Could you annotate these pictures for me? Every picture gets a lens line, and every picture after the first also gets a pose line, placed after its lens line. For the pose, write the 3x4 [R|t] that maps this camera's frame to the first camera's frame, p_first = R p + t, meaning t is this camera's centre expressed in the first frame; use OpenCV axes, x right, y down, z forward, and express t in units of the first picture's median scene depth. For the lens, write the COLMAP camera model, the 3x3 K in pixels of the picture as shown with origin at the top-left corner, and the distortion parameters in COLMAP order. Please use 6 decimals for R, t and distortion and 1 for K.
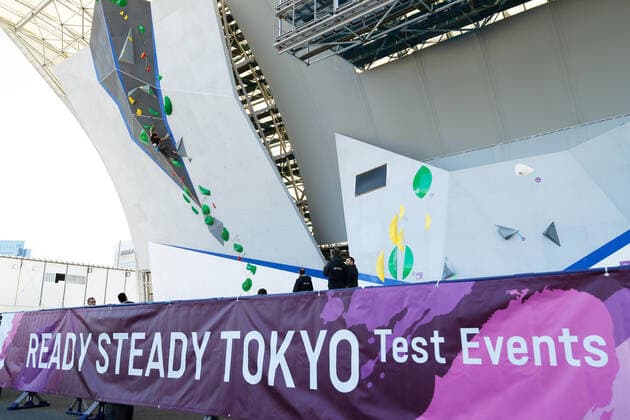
lens RADIAL K [[523.5, 0, 315.0], [0, 523.5, 208.6], [0, 0, 1]] dist [0.000512, -0.008111]
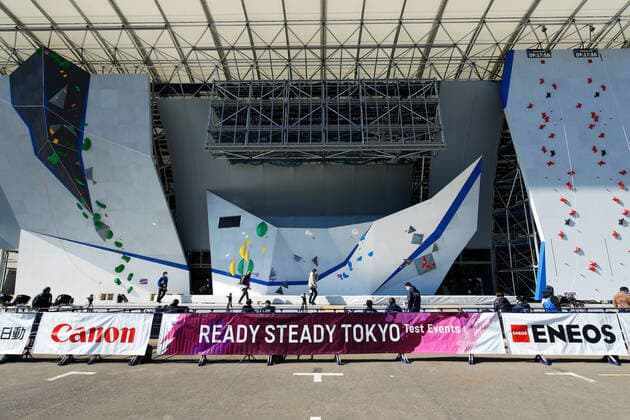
lens RADIAL K [[284.8, 0, 315.5], [0, 284.8, 208.1], [0, 0, 1]] dist [0.000188, 0.000087]
pose [[0.777601, 0.176762, 0.603400, -0.366177], [-0.149552, 0.984125, -0.095565, -0.062763], [-0.610713, -0.015928, 0.791692, -0.046137]]
